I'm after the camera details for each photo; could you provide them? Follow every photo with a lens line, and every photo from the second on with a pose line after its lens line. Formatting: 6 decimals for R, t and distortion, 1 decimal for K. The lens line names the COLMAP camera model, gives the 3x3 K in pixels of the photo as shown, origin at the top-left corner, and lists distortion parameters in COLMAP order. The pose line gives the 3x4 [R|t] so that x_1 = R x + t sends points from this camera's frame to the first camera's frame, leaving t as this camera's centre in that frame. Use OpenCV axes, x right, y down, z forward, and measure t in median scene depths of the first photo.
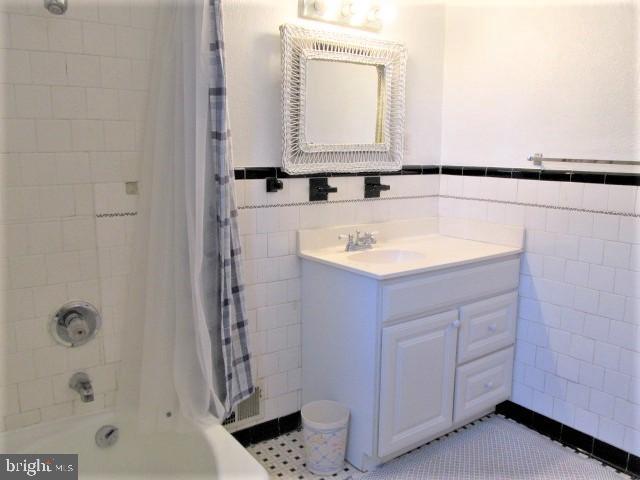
lens RADIAL K [[526.6, 0, 319.3], [0, 526.6, 238.3], [0, 0, 1]] dist [-0.031266, 0.007512]
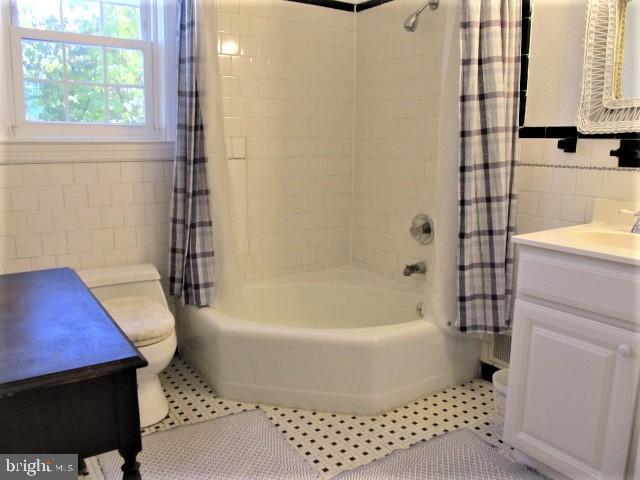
lens RADIAL K [[526.6, 0, 319.3], [0, 526.6, 238.3], [0, 0, 1]] dist [-0.031266, 0.007512]
pose [[-0.015466, 0.182686, -0.983050, 0.889661], [-0.156982, 0.970531, 0.182829, -0.038878], [0.987480, 0.157149, 0.013668, 0.562964]]
